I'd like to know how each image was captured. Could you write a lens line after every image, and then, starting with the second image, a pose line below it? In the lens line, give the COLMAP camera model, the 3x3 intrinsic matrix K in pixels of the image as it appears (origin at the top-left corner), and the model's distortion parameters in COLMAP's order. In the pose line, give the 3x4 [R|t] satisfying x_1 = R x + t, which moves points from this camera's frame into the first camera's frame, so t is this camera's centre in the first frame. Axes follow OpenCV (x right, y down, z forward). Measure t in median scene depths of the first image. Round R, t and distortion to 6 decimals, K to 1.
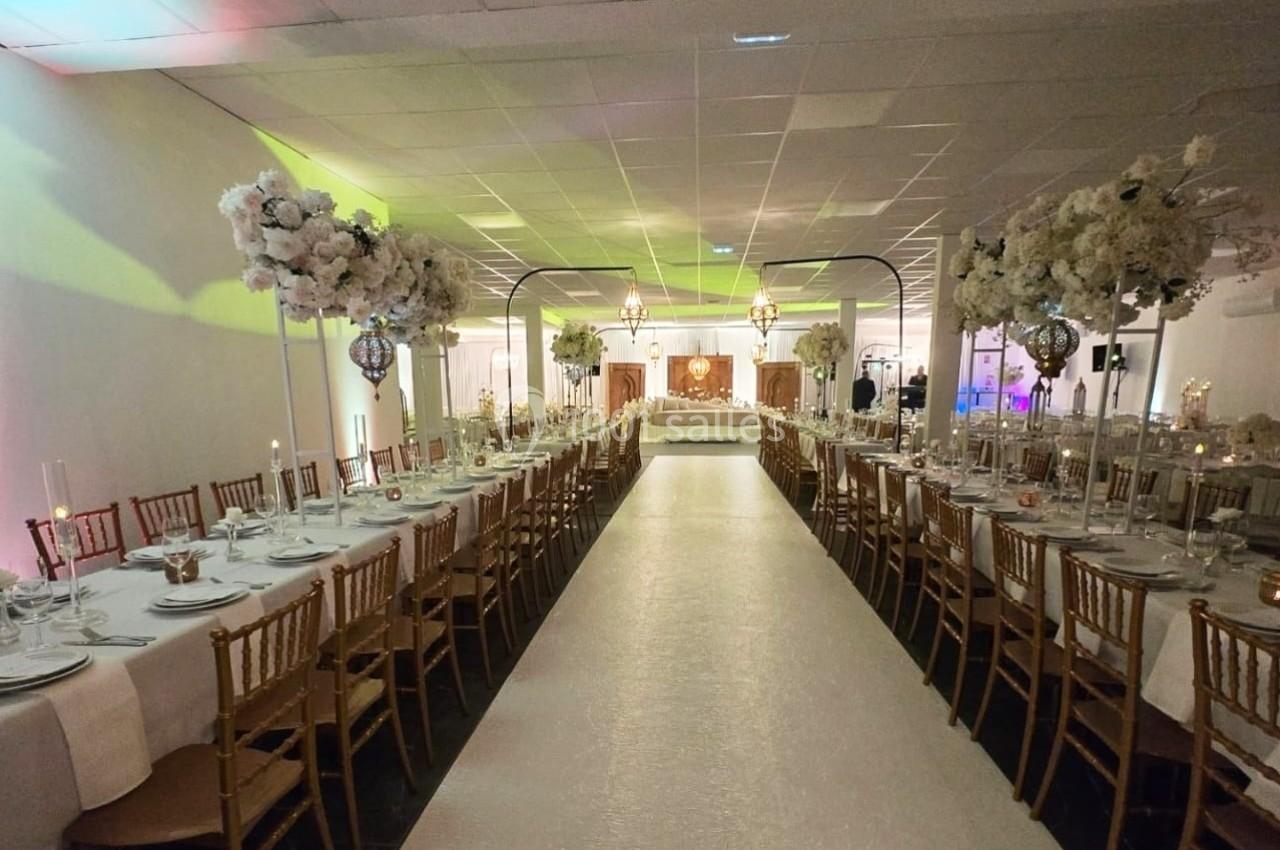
lens RADIAL K [[684.1, 0, 624.1], [0, 684.1, 503.1], [0, 0, 1]] dist [0.005076, -0.002240]
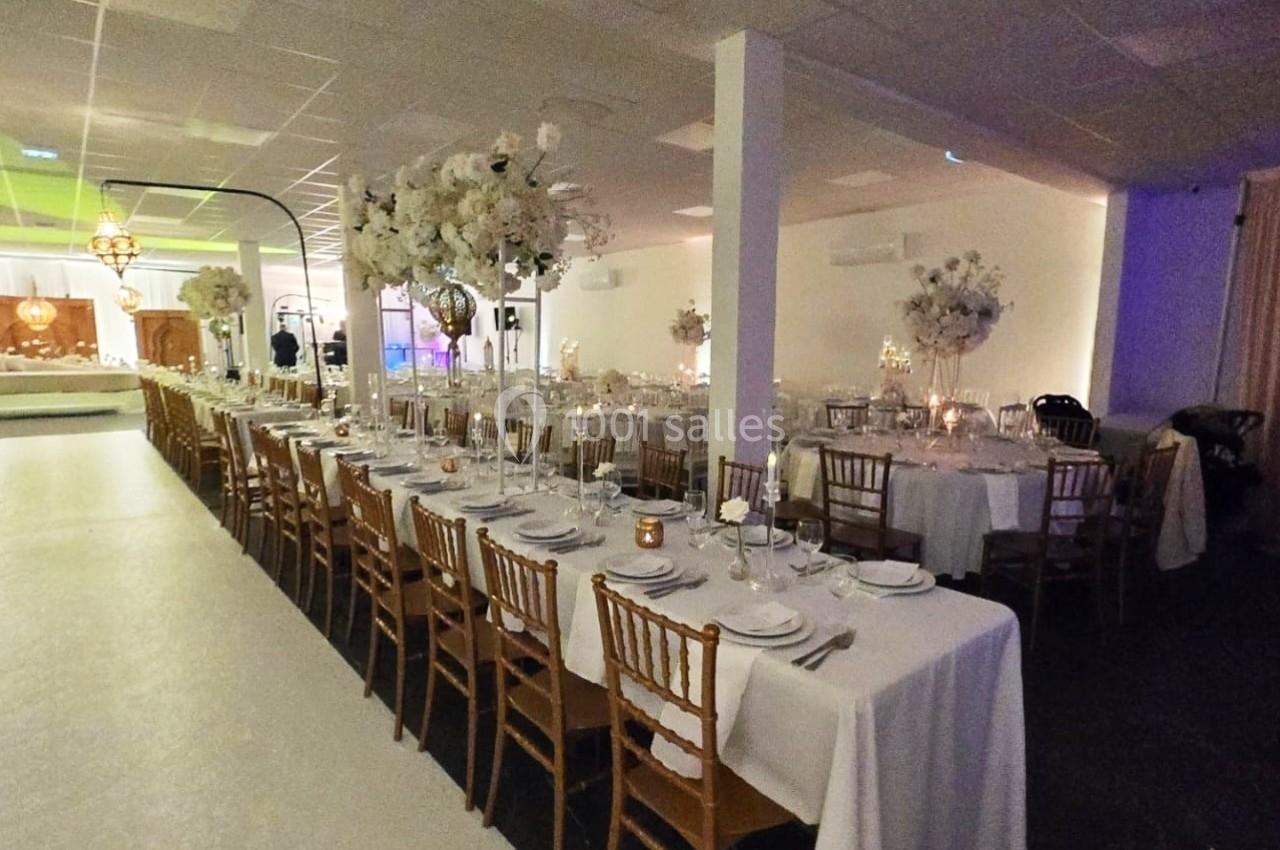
lens RADIAL K [[720.4, 0, 640.5], [0, 720.4, 445.7], [0, 0, 1]] dist [0.021130, -0.001074]
pose [[0.706687, -0.093947, 0.701262, 0.063903], [0.111905, 0.993511, 0.020328, -0.023931], [-0.698621, 0.064109, 0.712614, 0.077213]]
